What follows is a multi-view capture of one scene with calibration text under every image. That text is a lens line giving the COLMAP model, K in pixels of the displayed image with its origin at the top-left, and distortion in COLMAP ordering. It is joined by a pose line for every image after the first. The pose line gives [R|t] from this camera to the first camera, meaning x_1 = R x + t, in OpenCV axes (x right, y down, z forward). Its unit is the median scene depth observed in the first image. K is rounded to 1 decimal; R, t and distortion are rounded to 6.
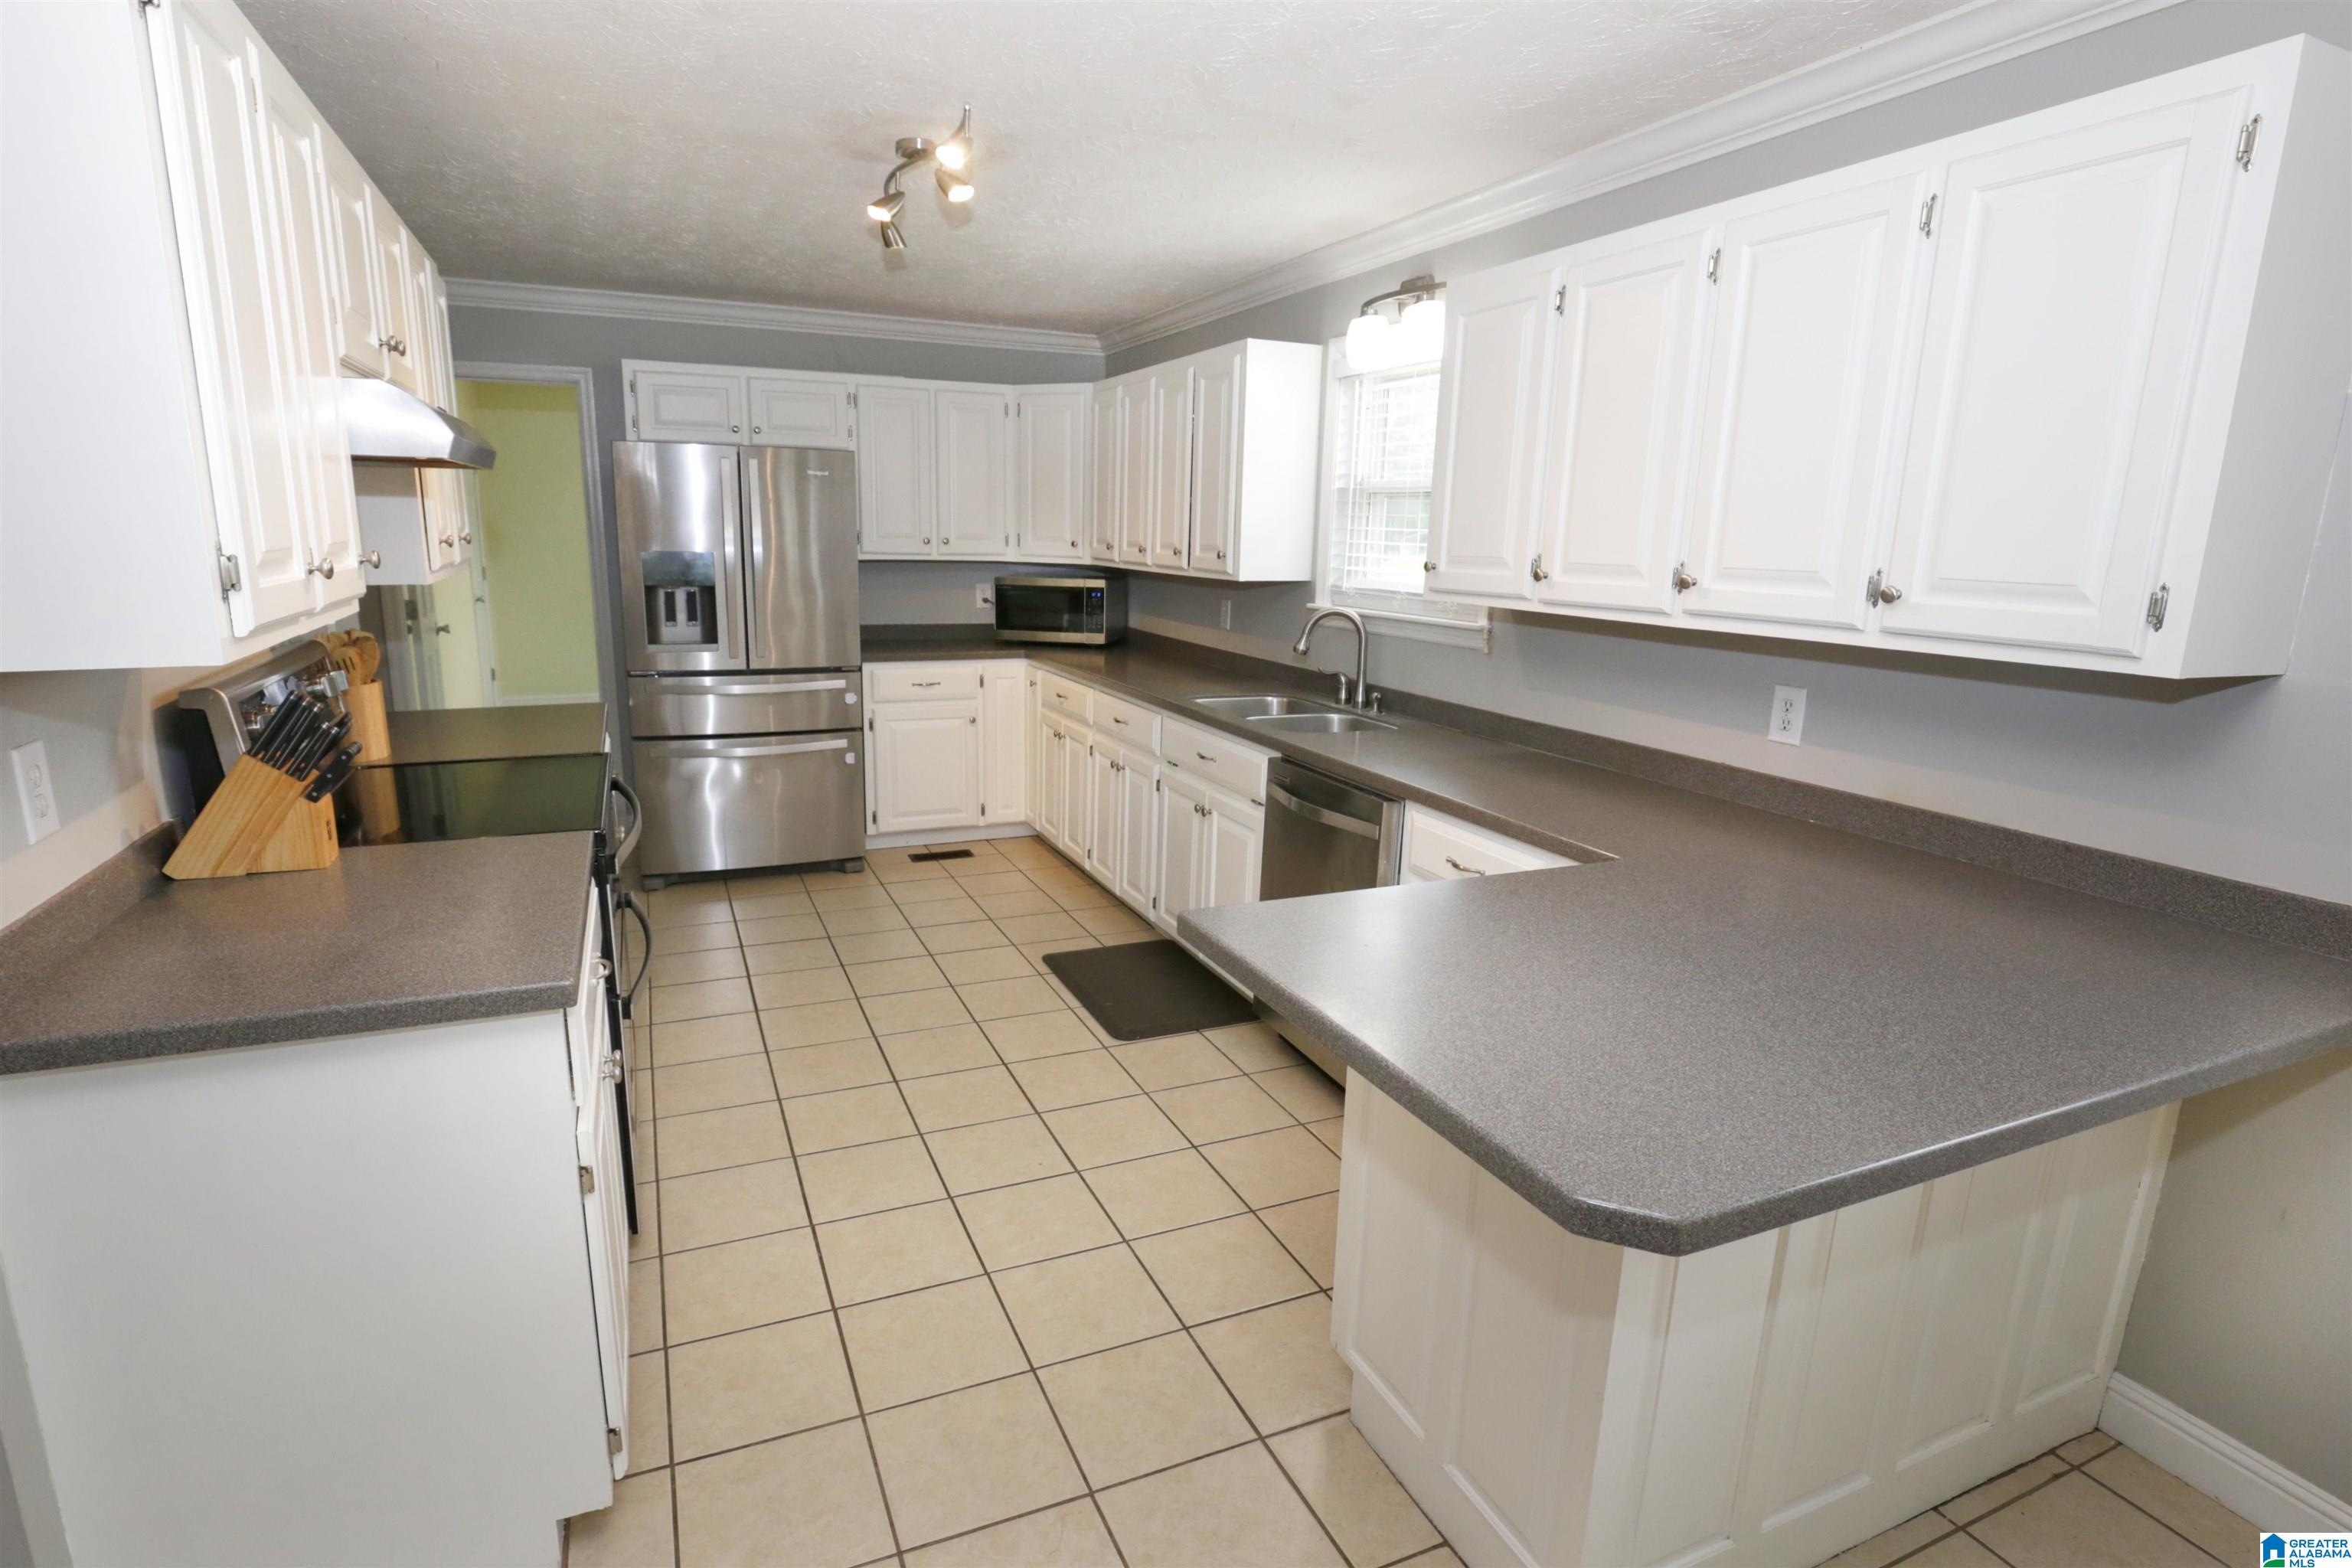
lens RADIAL K [[1136.8, 0, 1178.6], [0, 1136.8, 784.9], [0, 0, 1]] dist [-0.018427, 0.000085]
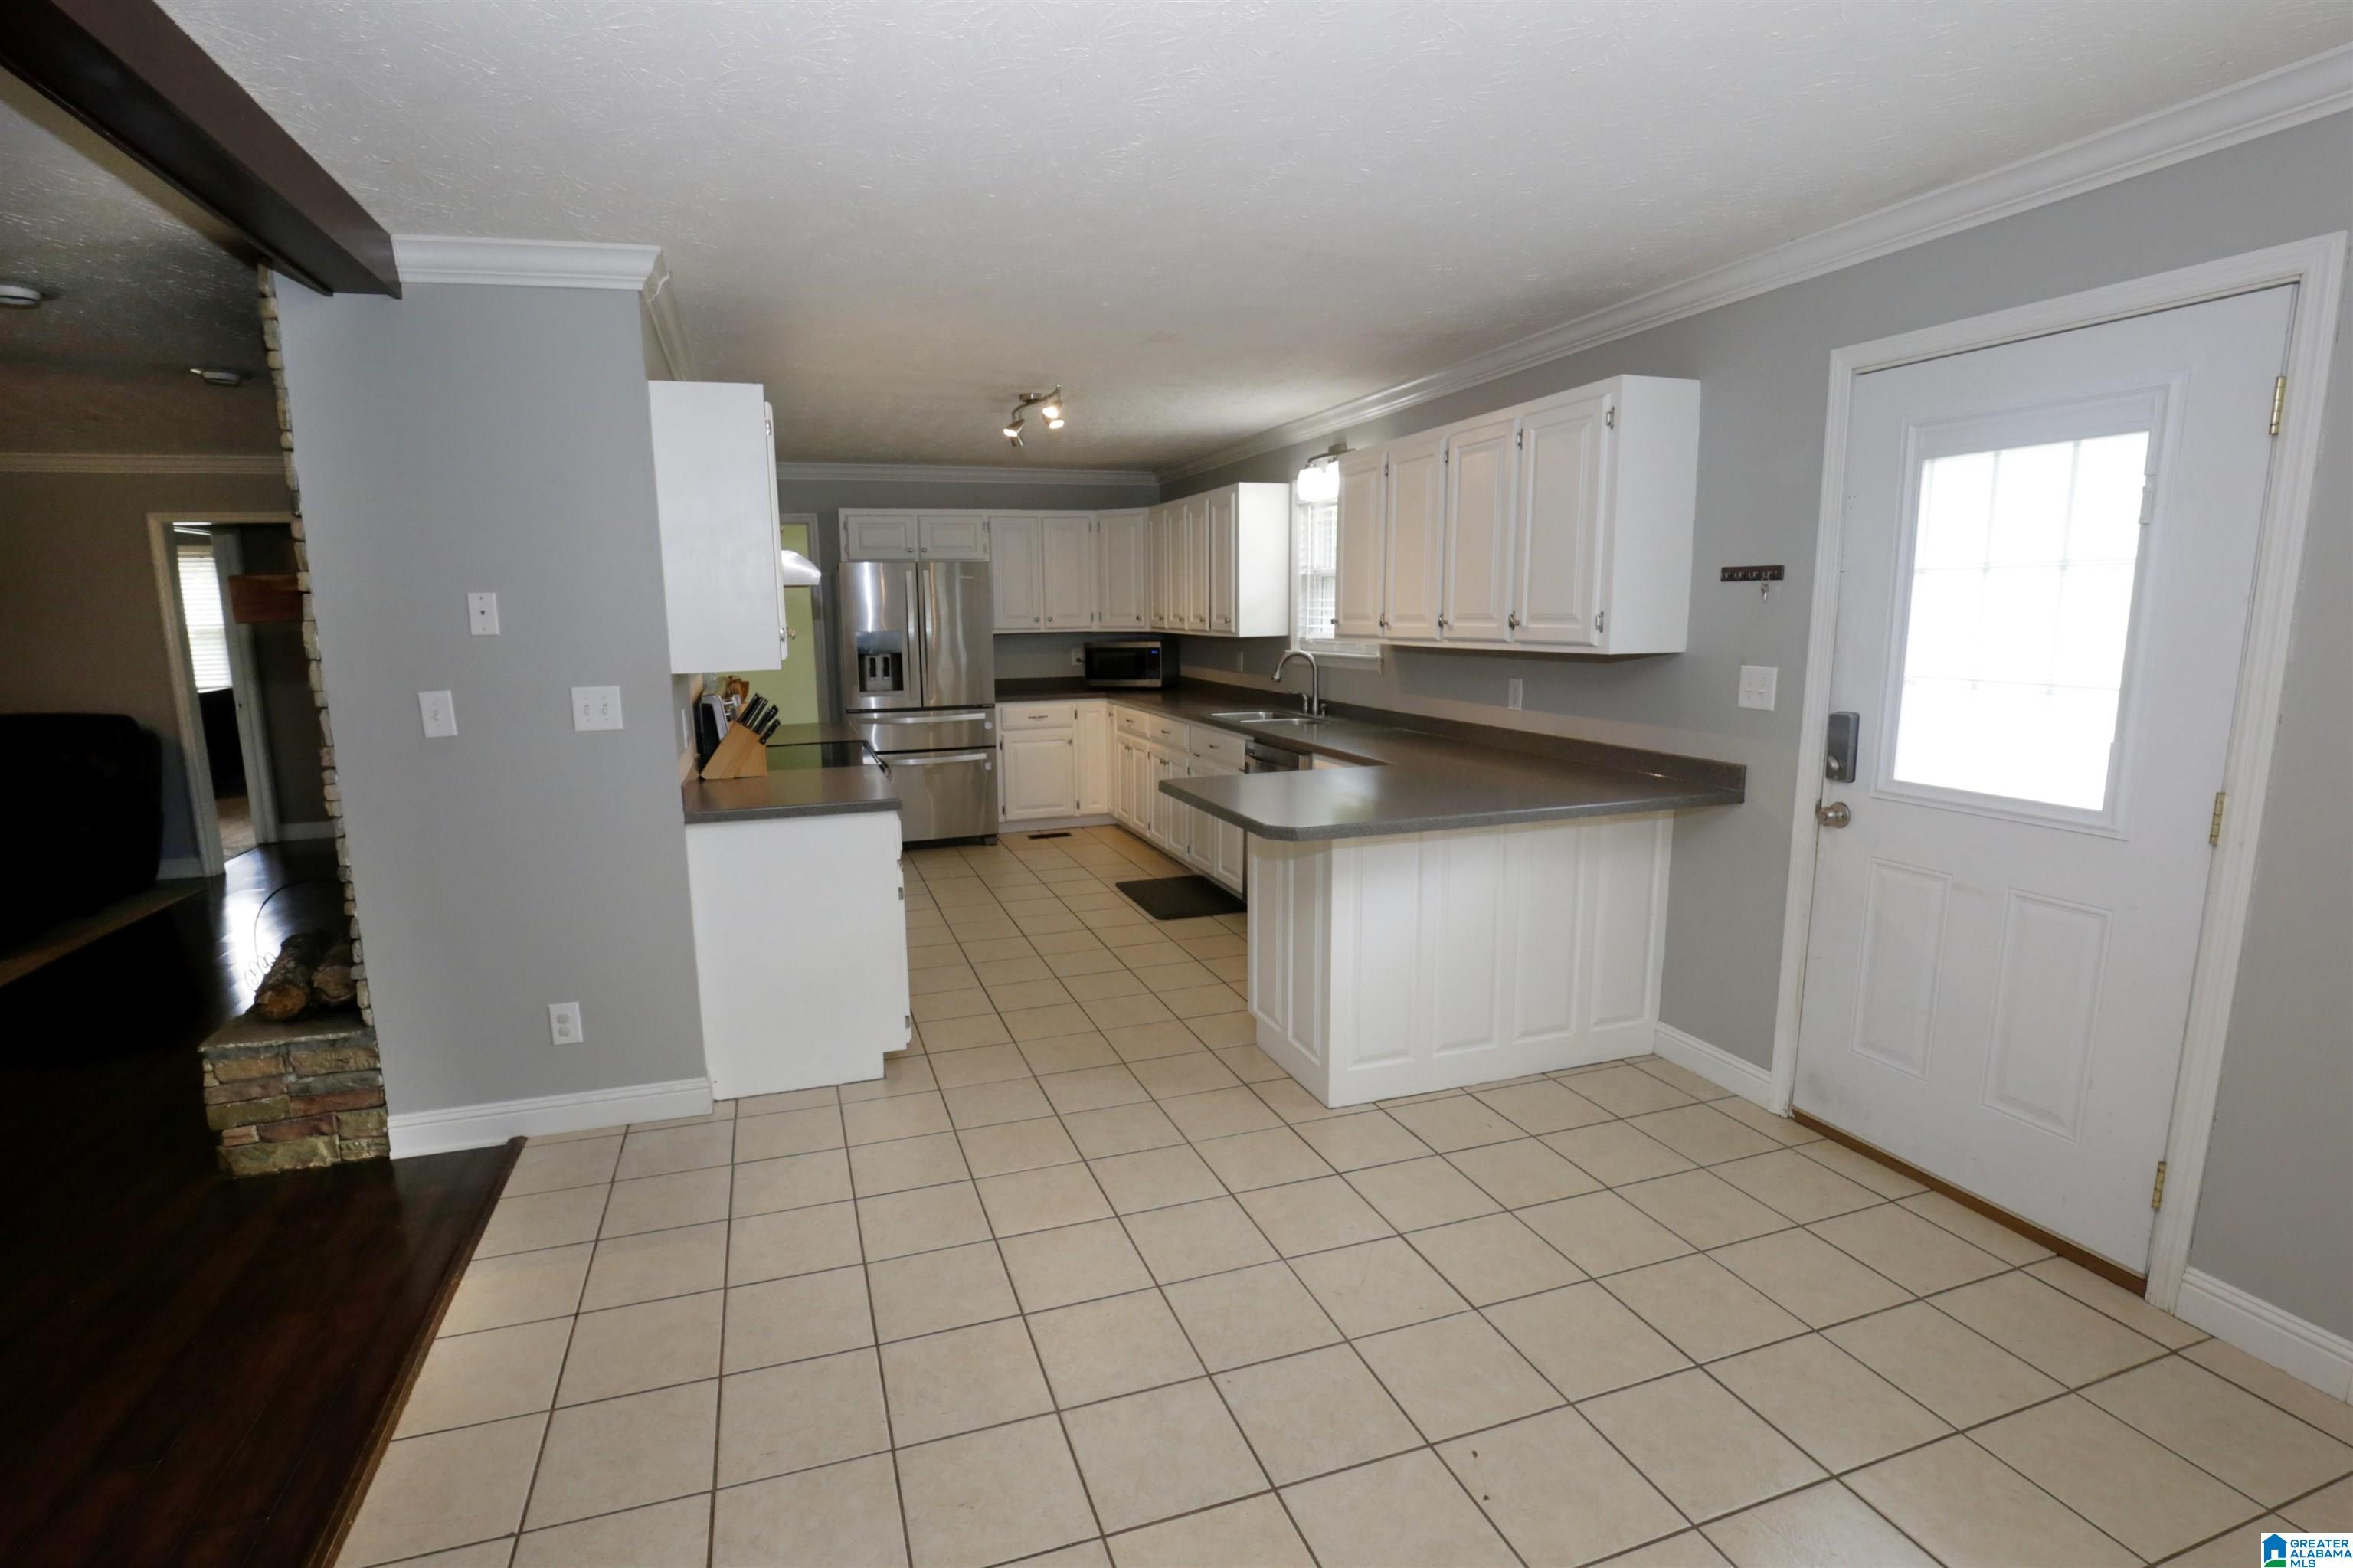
lens RADIAL K [[1083.5, 0, 1185.4], [0, 1083.5, 780.4], [0, 0, 1]] dist [-0.030963, 0.004917]
pose [[0.996635, -0.025240, -0.077991, 0.078817], [0.020352, 0.997816, -0.062847, 0.091534], [0.079407, 0.061048, 0.994971, -0.393910]]
